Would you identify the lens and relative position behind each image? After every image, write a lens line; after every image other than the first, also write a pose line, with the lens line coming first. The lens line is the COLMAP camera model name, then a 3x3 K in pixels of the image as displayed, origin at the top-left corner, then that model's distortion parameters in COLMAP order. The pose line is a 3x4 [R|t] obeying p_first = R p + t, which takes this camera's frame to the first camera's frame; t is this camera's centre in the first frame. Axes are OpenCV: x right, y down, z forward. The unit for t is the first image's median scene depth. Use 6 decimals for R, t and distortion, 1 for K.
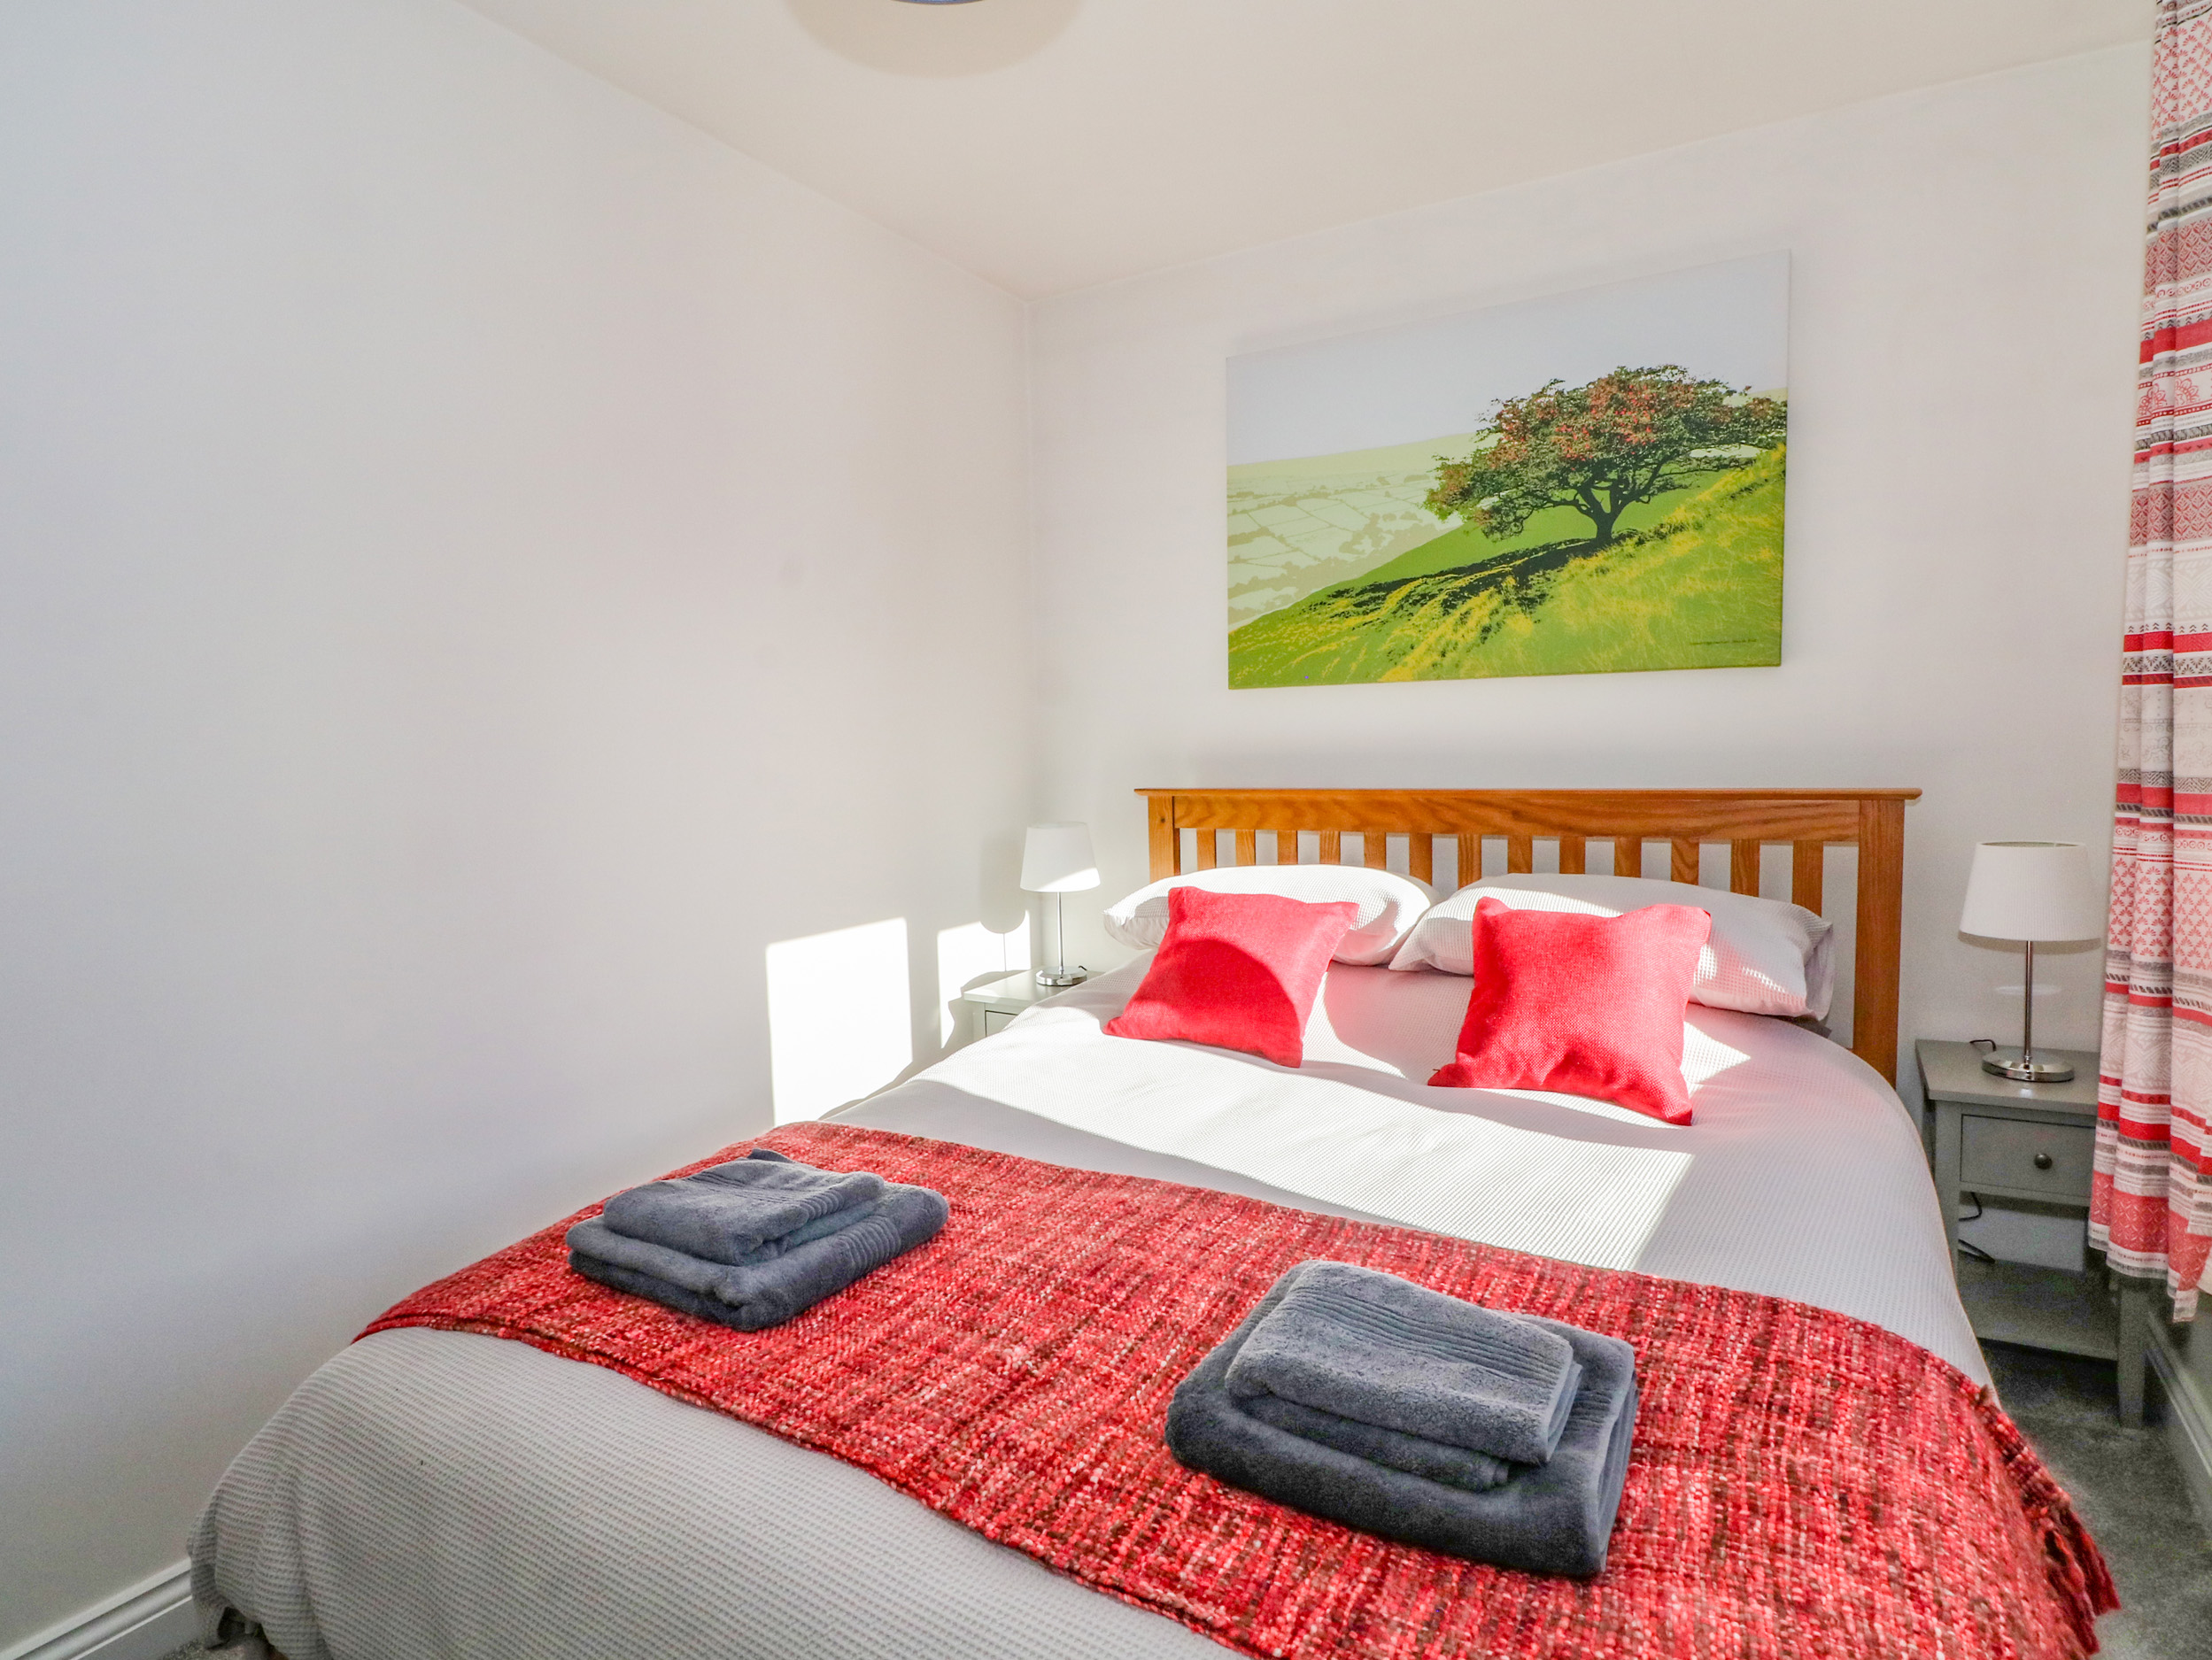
lens RADIAL K [[1180.7, 0, 1104.1], [0, 1180.7, 854.0], [0, 0, 1]] dist [-0.006490, 0.003645]
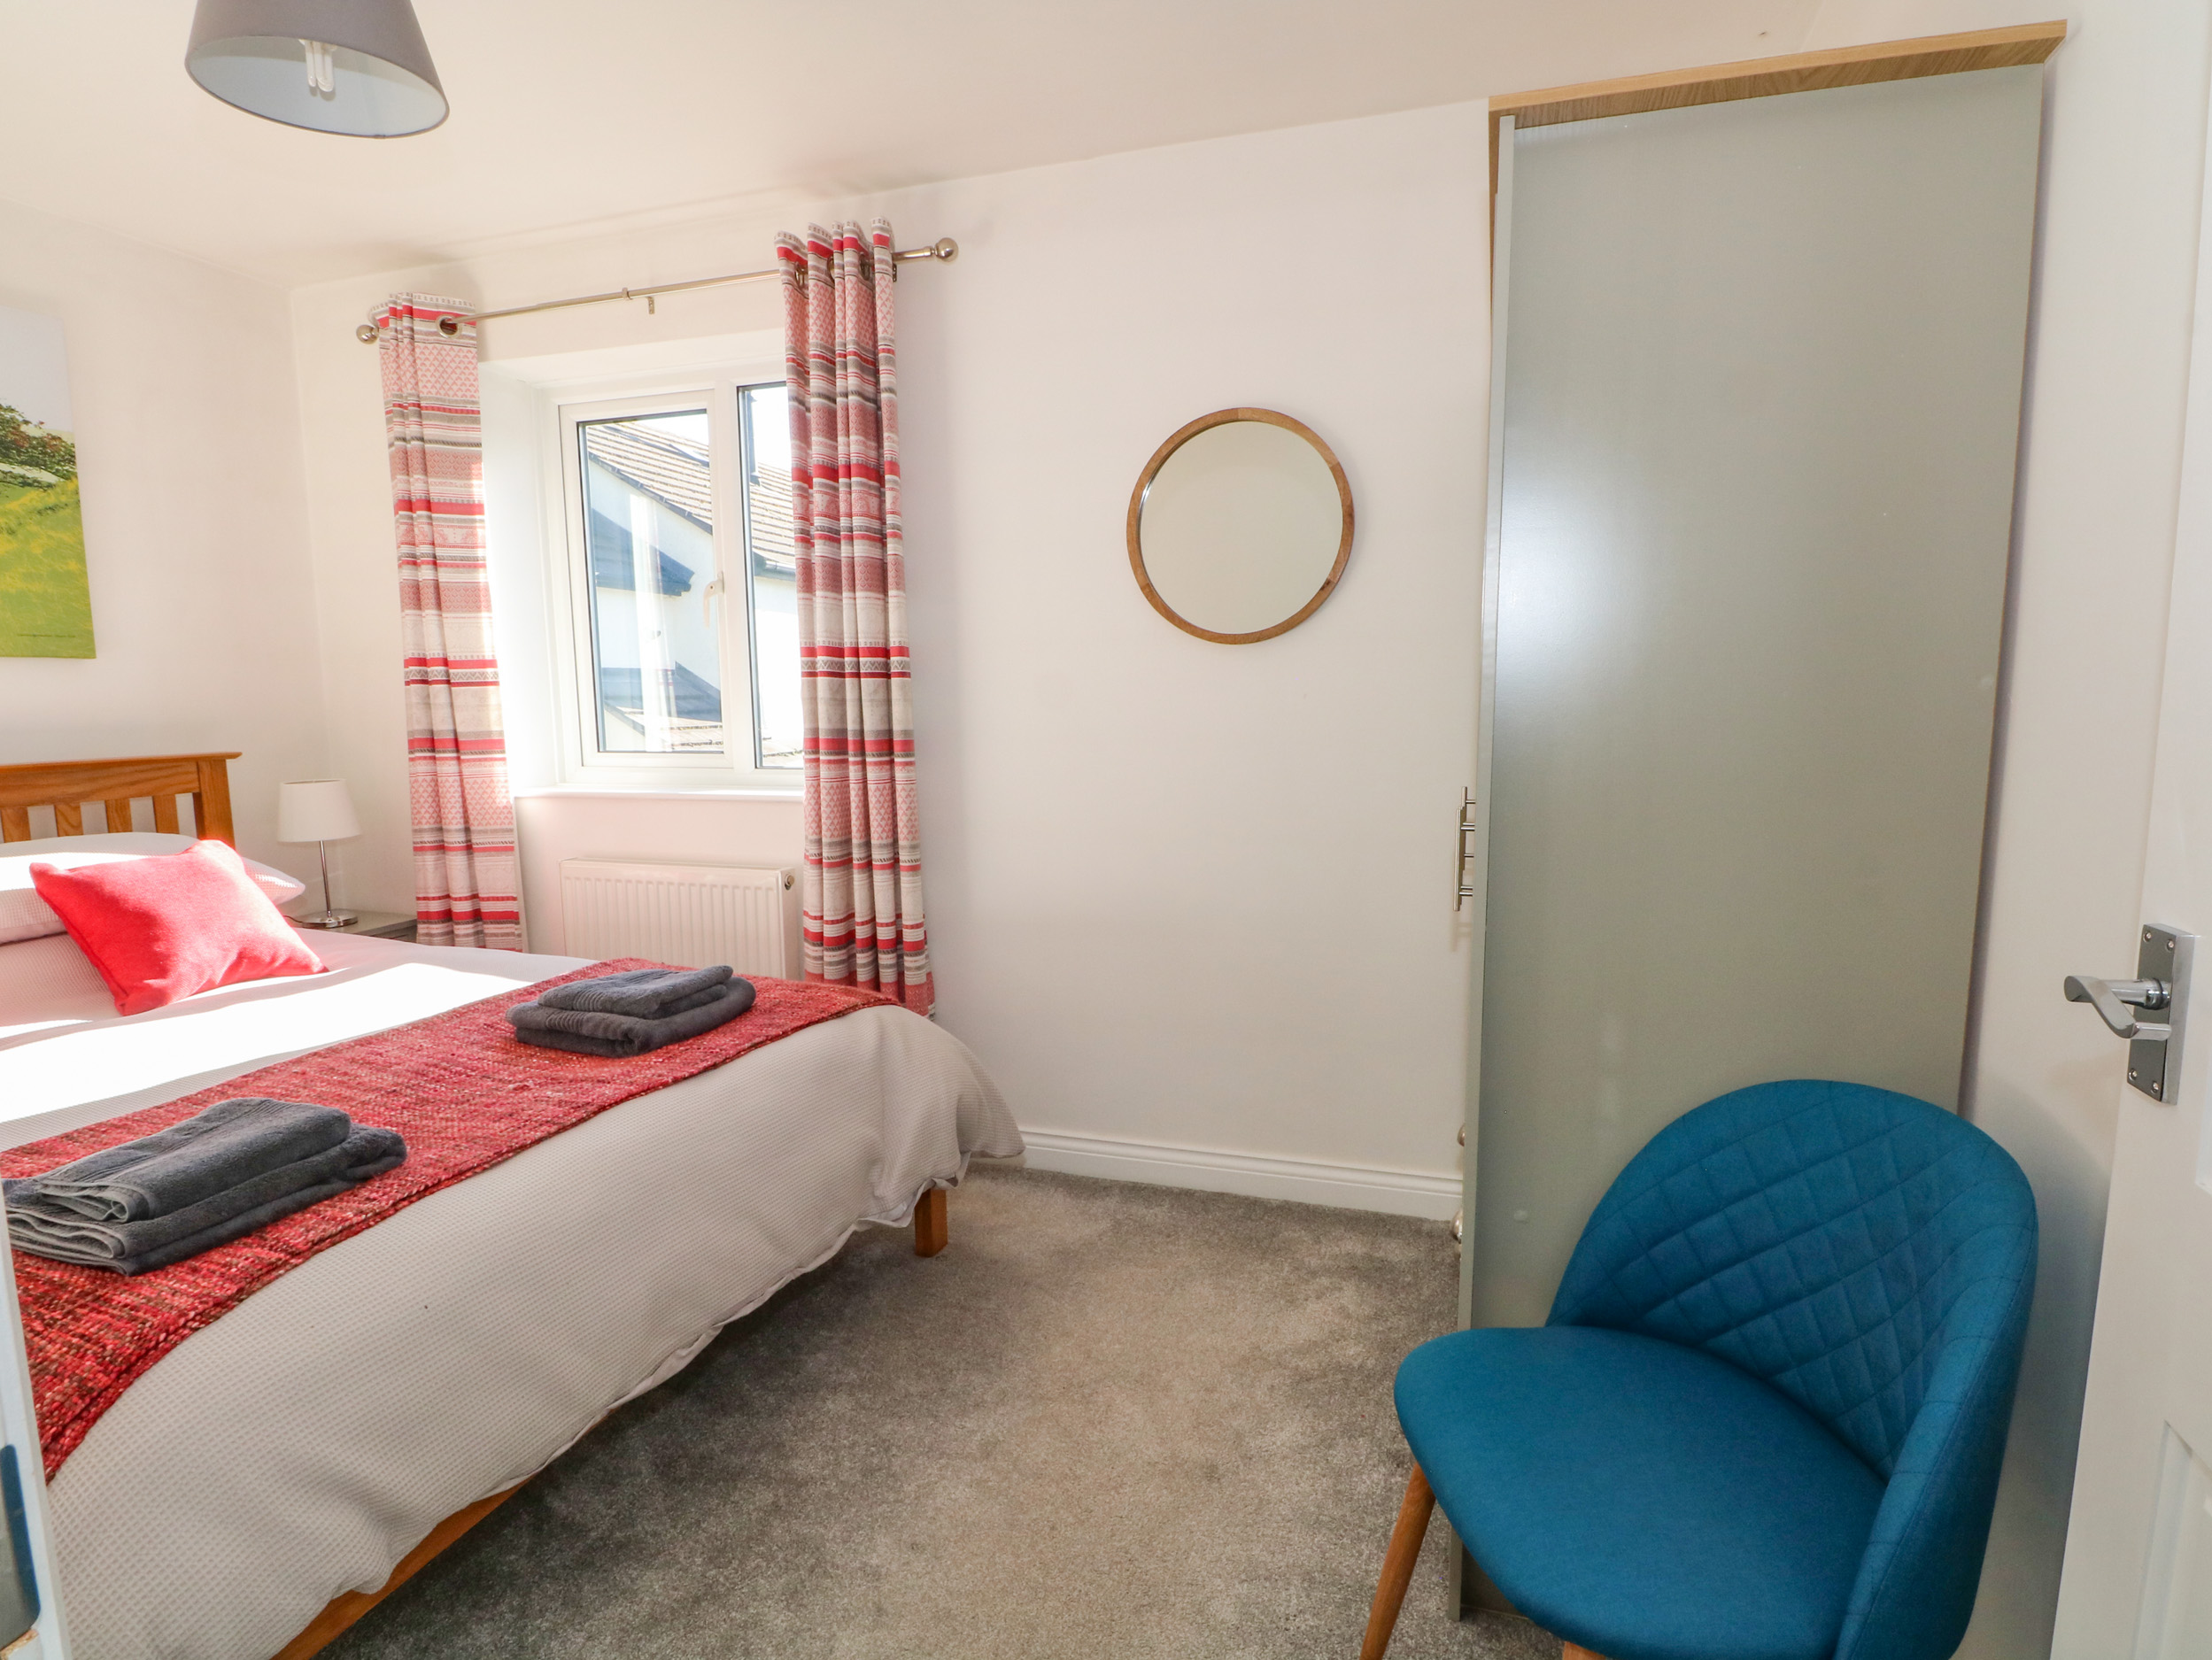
lens RADIAL K [[1180.7, 0, 1105.9], [0, 1180.7, 836.4], [0, 0, 1]] dist [-0.006490, 0.003645]
pose [[-0.207976, -0.094364, 0.973571, -0.952219], [0.112990, 0.986355, 0.119740, -0.005325], [-0.971586, 0.134907, -0.194476, 0.264253]]
